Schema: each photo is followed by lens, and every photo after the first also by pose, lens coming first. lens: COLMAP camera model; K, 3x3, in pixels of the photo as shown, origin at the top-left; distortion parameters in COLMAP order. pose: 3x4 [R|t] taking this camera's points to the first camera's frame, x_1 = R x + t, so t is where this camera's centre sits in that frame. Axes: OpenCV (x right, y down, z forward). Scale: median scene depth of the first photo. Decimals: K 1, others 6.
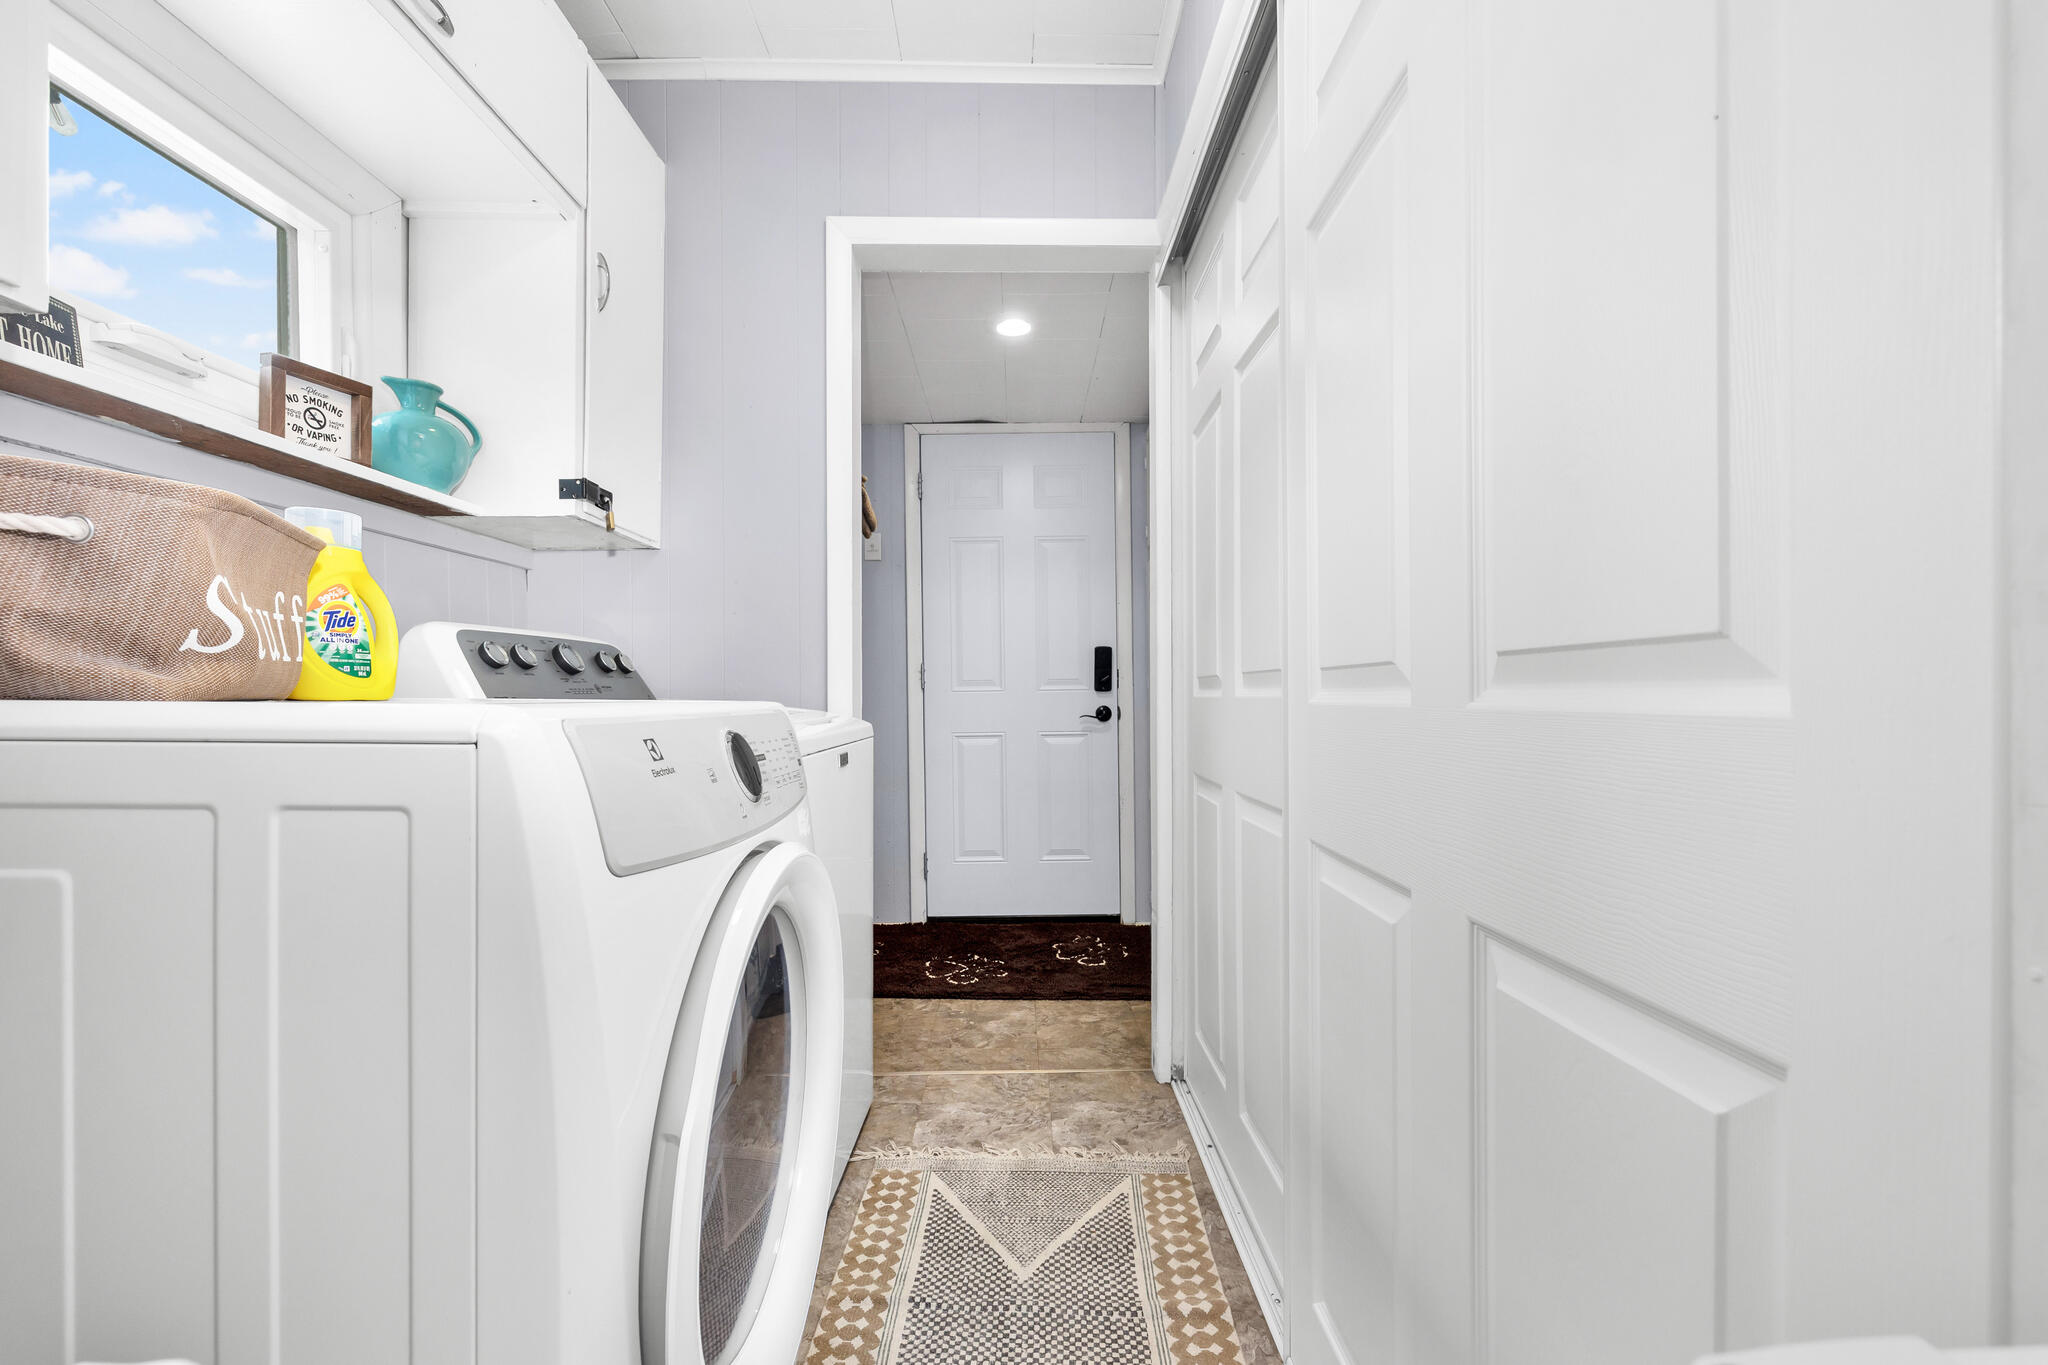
lens RADIAL K [[885.1, 0, 1031.8], [0, 885.1, 701.3], [0, 0, 1]] dist [0.000689, -0.000110]
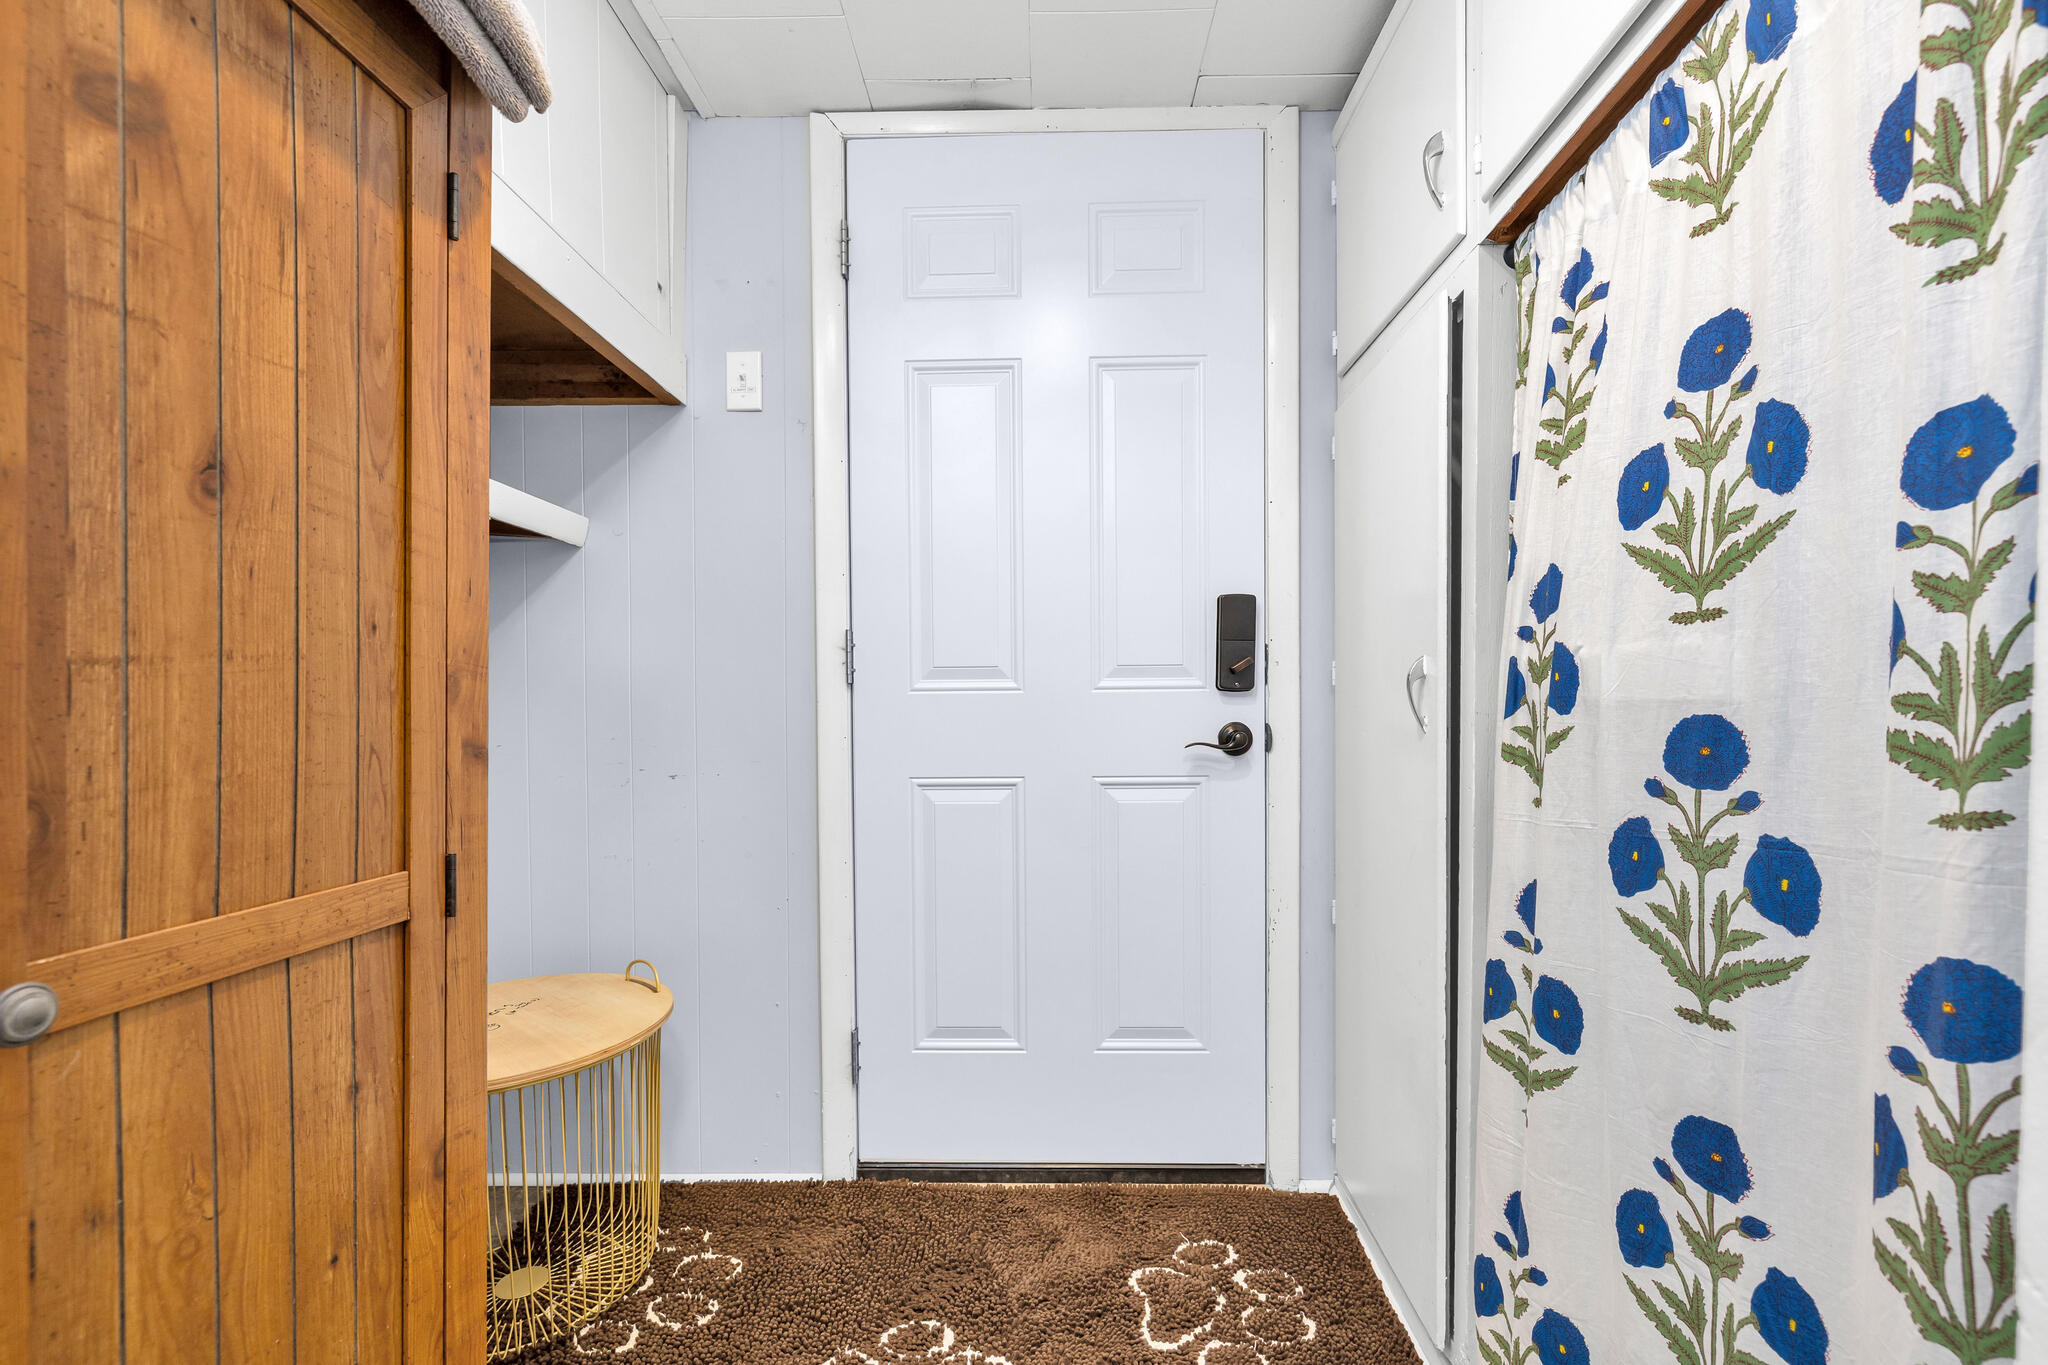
lens RADIAL K [[856.2, 0, 1029.6], [0, 856.2, 680.2], [0, 0, 1]] dist [-0.001000, 0.000050]
pose [[0.999734, 0.005570, -0.022392, -0.017006], [-0.006003, 0.999795, -0.019348, -0.007779], [0.022280, 0.019477, 0.999562, 0.548106]]
